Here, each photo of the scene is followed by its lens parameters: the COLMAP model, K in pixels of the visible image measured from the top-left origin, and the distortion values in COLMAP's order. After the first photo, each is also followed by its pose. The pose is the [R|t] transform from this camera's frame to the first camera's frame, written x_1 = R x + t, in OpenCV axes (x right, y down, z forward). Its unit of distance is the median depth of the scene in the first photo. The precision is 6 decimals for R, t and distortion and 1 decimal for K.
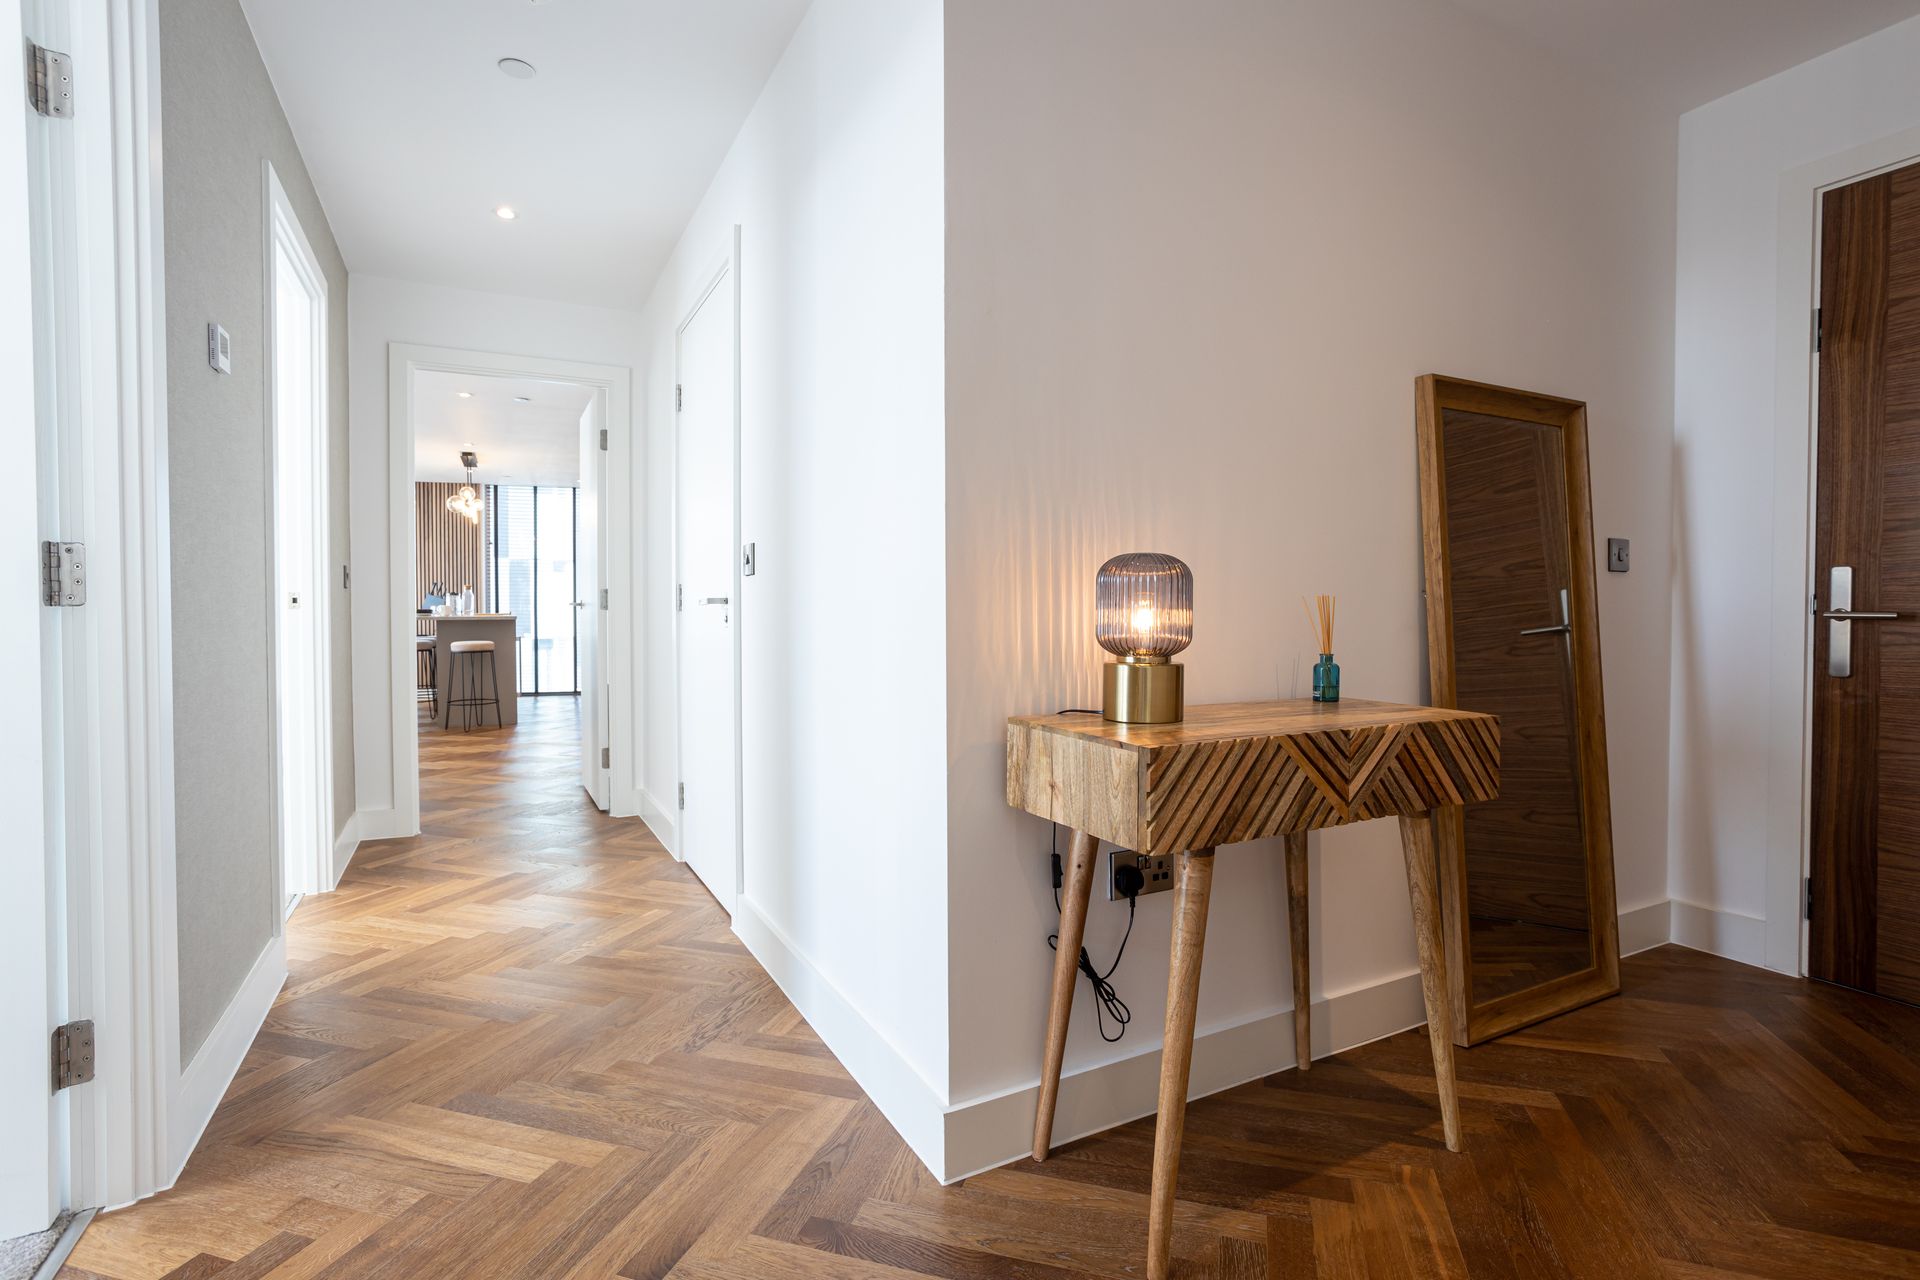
lens RADIAL K [[974.8, 0, 966.3], [0, 974.8, 628.8], [0, 0, 1]] dist [-0.049901, 0.028997]
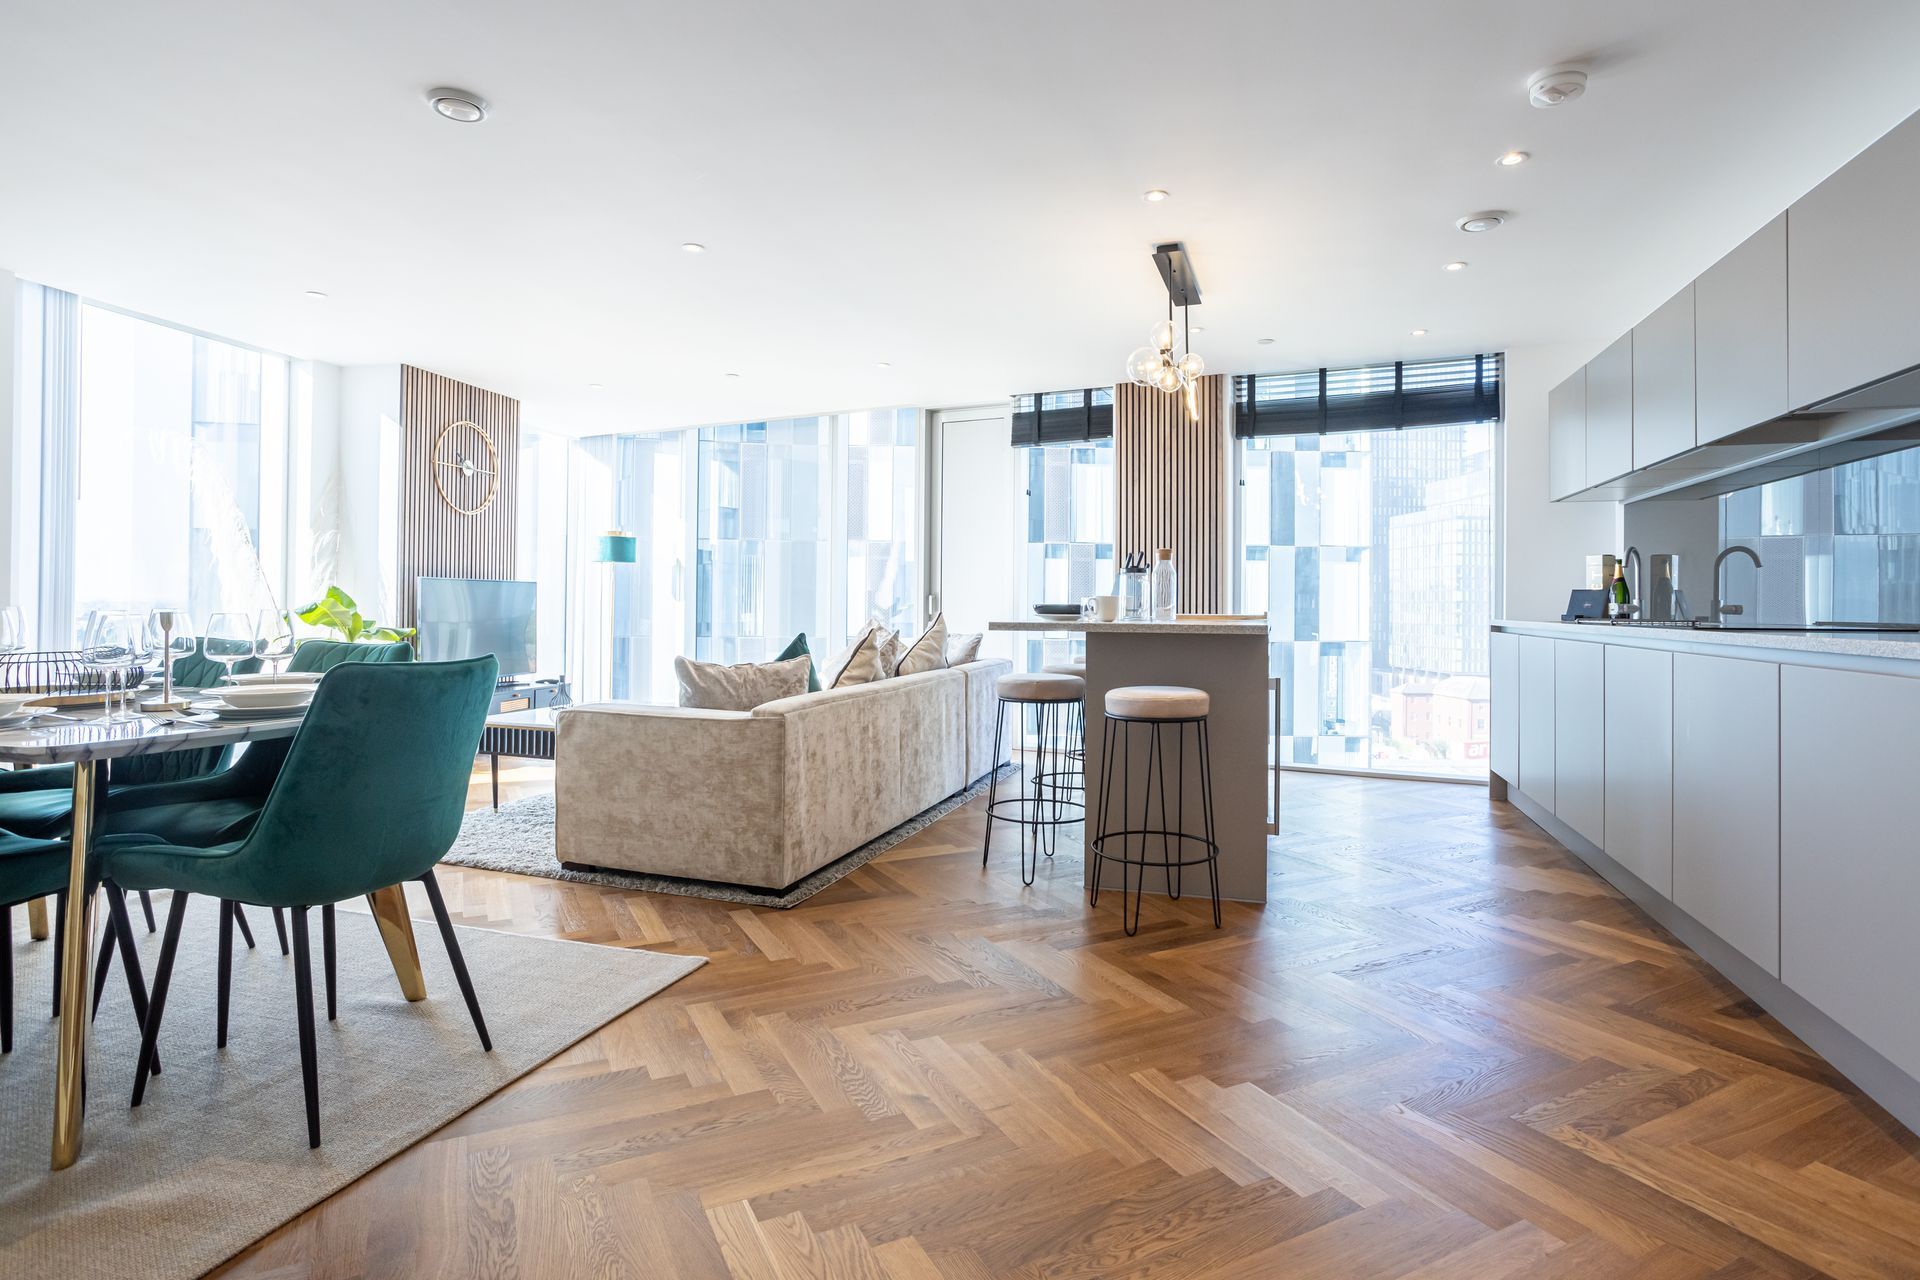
lens RADIAL K [[984.9, 0, 958.8], [0, 984.9, 594.2], [0, 0, 1]] dist [-0.053061, 0.038033]
pose [[0.710966, 0.000663, -0.703226, -0.277035], [-0.017956, 0.999691, -0.017211, -0.016173], [0.702997, 0.024864, 0.710758, 0.629907]]
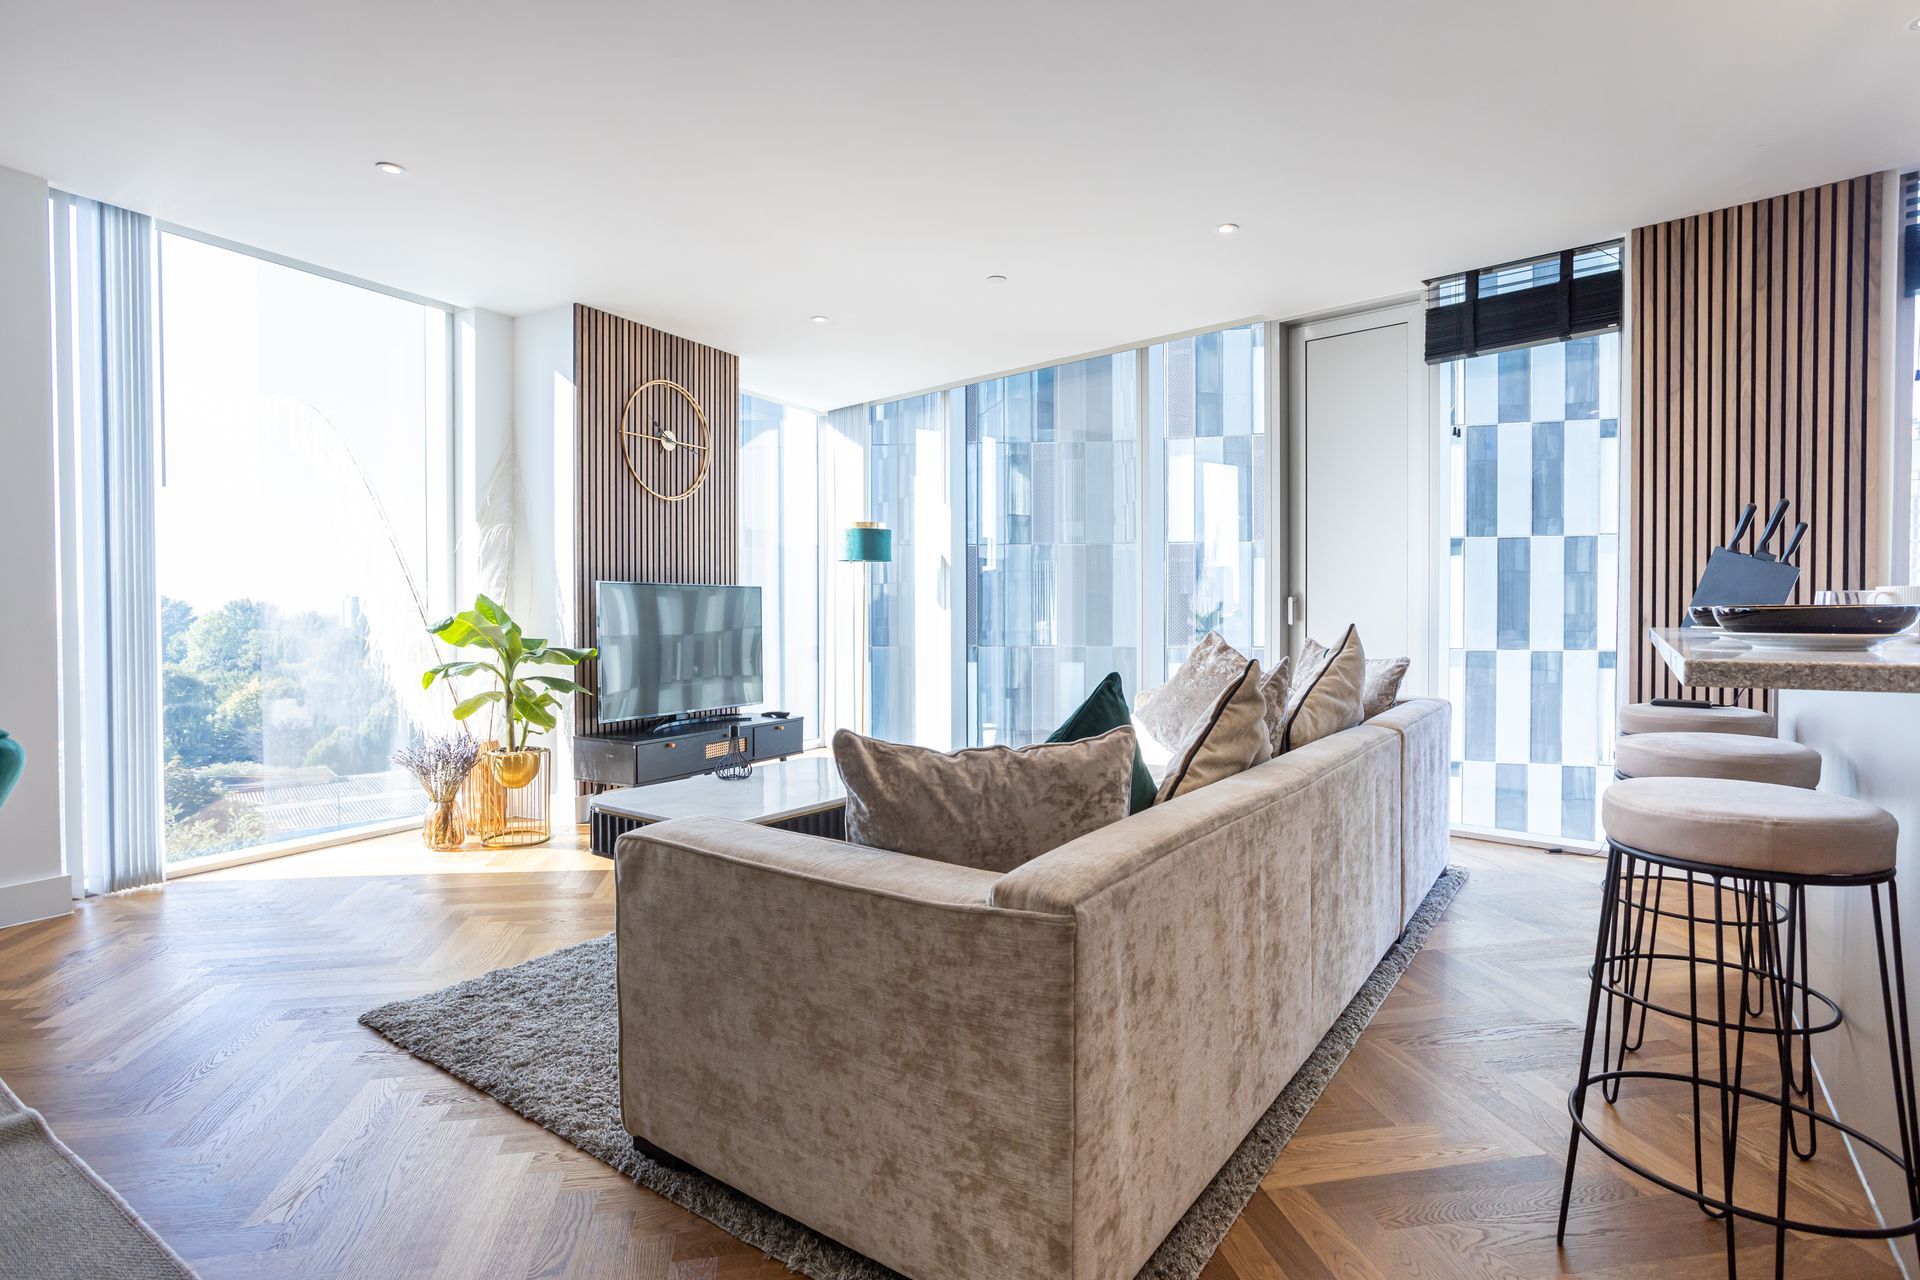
lens RADIAL K [[974.8, 0, 966.3], [0, 974.8, 628.8], [0, 0, 1]] dist [-0.049901, 0.028997]
pose [[0.479693, 0.017358, -0.877264, -0.477717], [-0.008862, 0.999849, 0.014938, -0.017241], [0.877391, 0.000608, 0.479775, 0.772808]]
